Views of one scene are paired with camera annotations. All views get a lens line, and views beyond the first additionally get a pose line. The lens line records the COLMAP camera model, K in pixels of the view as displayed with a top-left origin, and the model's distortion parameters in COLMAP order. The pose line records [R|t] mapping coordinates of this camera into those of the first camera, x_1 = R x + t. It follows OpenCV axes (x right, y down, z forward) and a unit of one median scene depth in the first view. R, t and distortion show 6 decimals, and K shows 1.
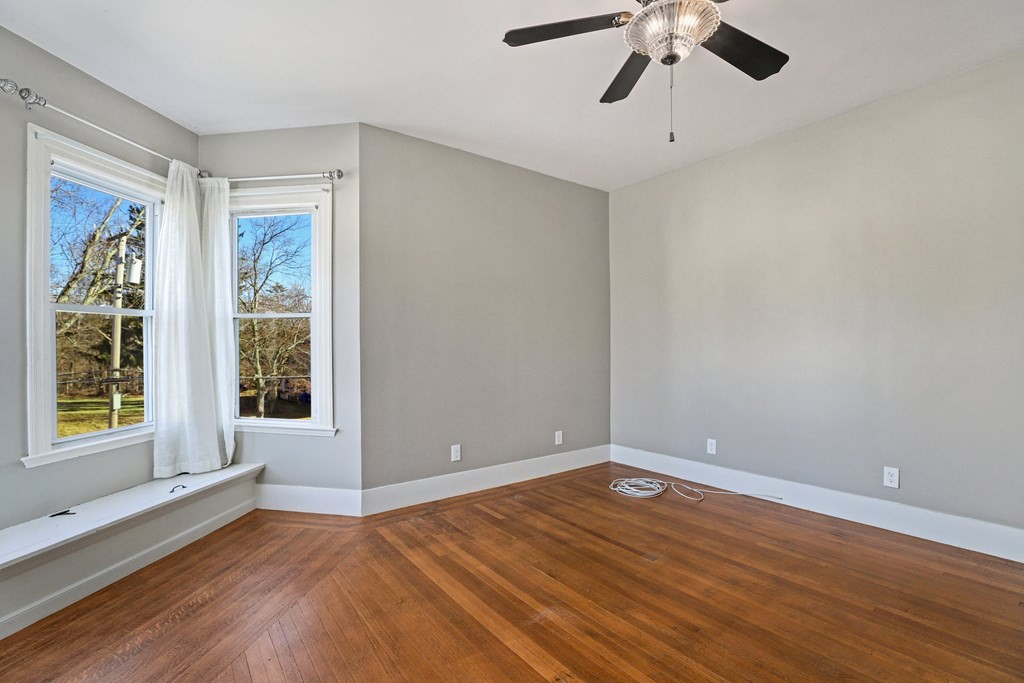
lens RADIAL K [[459.7, 0, 514.0], [0, 459.7, 345.1], [0, 0, 1]] dist [-0.038281, 0.000261]
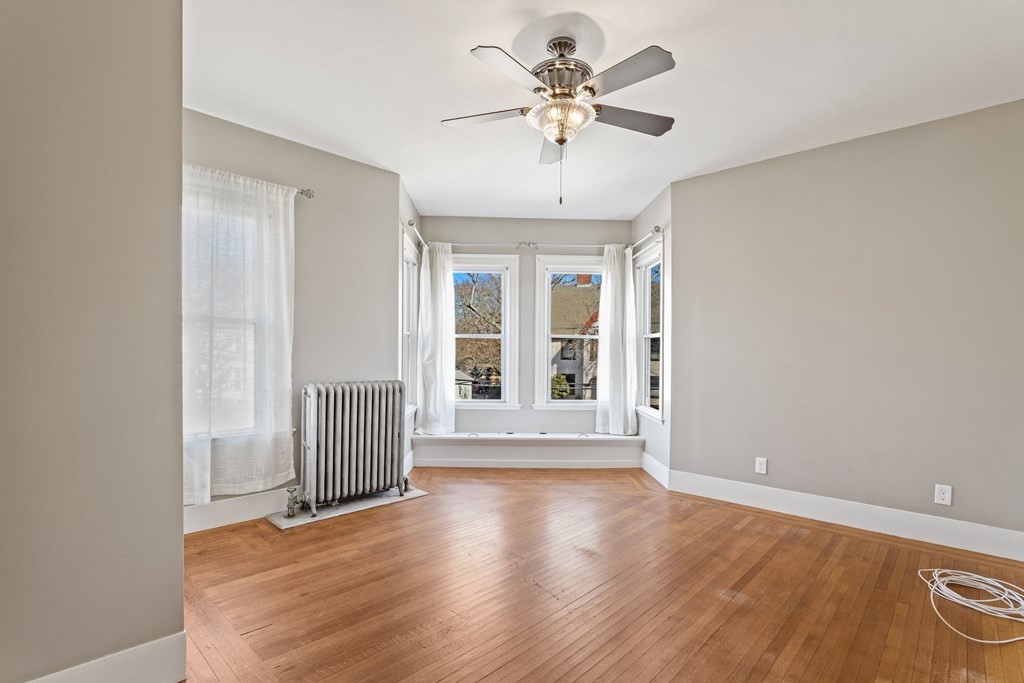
lens RADIAL K [[474.4, 0, 506.9], [0, 474.4, 348.2], [0, 0, 1]] dist [-0.023385, 0.000417]
pose [[0.172045, -0.011785, -0.985019, 0.929572], [-0.011105, 0.999842, -0.013901, 0.002325], [0.985026, 0.013330, 0.171887, 0.329716]]
